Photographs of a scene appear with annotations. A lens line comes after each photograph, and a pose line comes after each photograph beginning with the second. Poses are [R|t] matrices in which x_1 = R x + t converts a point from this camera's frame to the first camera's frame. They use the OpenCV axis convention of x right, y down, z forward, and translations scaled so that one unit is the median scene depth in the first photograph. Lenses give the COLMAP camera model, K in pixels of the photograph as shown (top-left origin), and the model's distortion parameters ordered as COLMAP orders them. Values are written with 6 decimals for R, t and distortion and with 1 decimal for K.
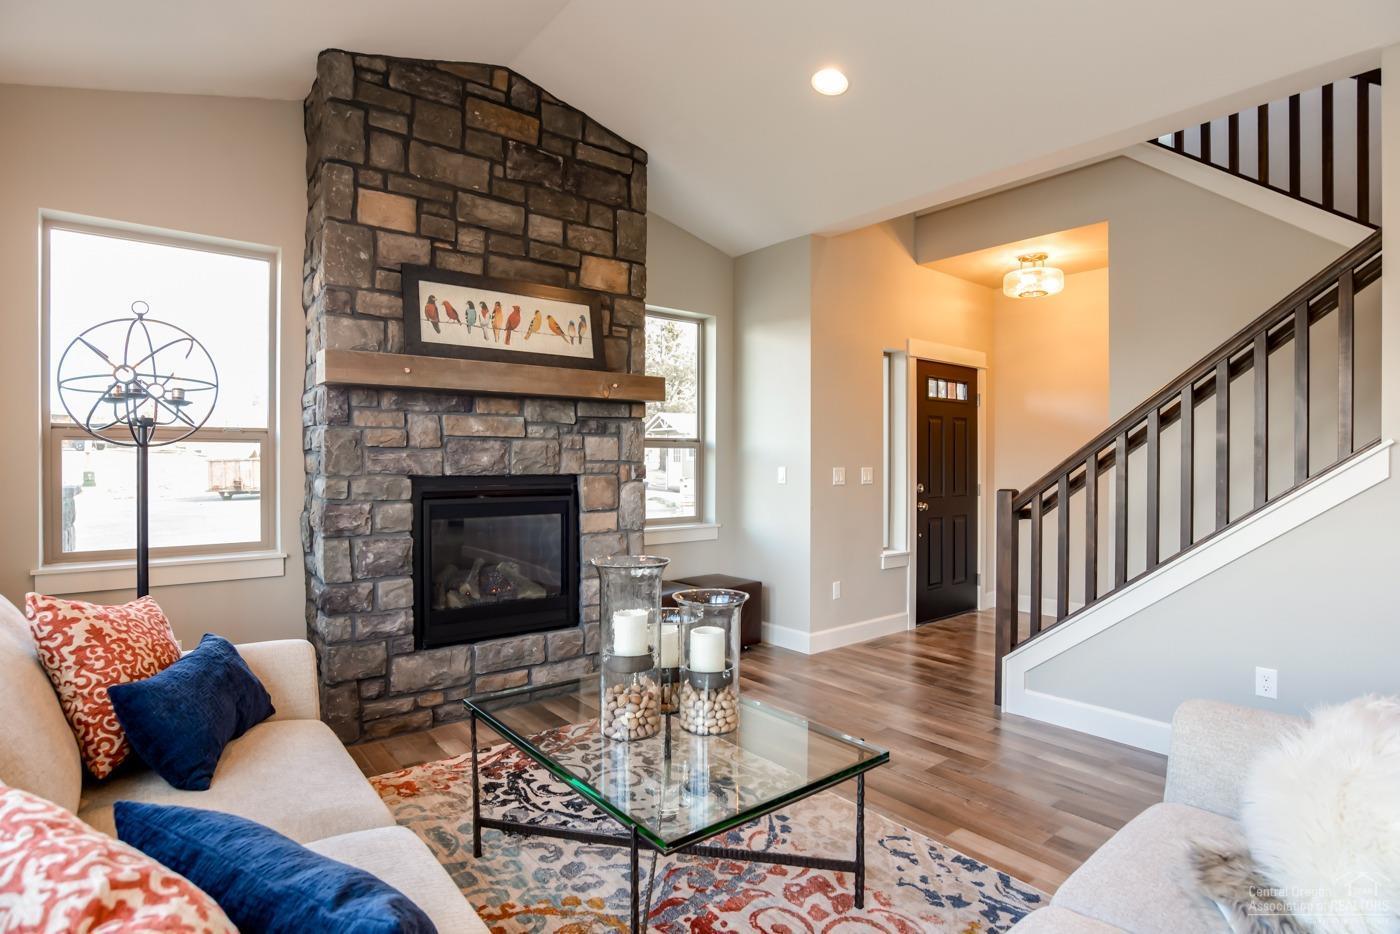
lens RADIAL K [[736.7, 0, 700.0], [0, 736.7, 467.0], [0, 0, 1]] dist [-0.024499, 0.000448]
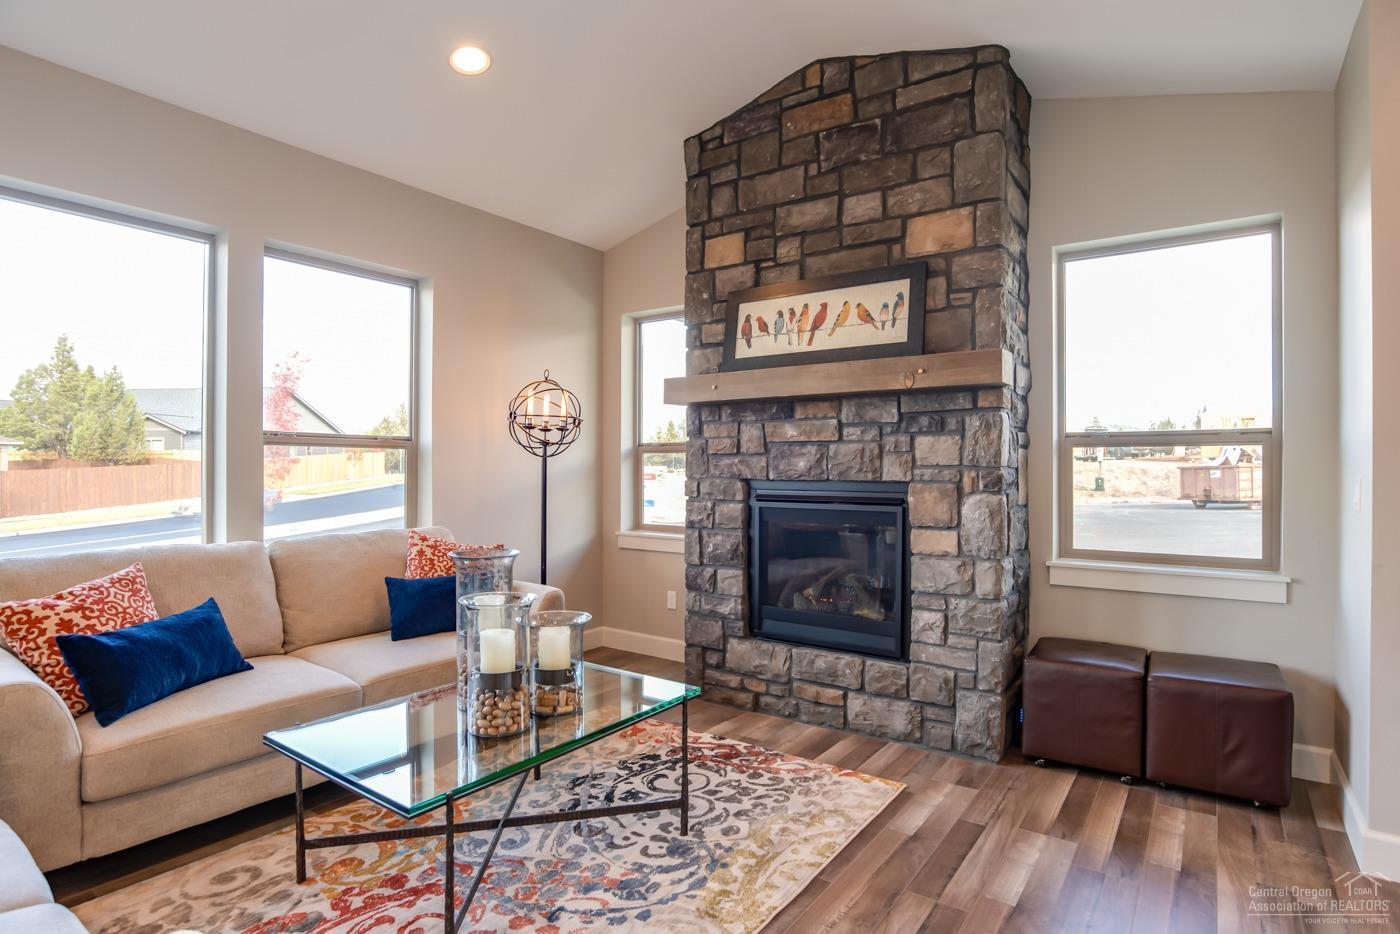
lens RADIAL K [[743.4, 0, 701.0], [0, 743.4, 470.2], [0, 0, 1]] dist [-0.028249, 0.000404]
pose [[0.262428, 0.003003, -0.964947, 0.645013], [-0.009224, 0.999957, 0.000604, -0.001754], [0.964907, 0.008743, 0.262445, 0.605344]]
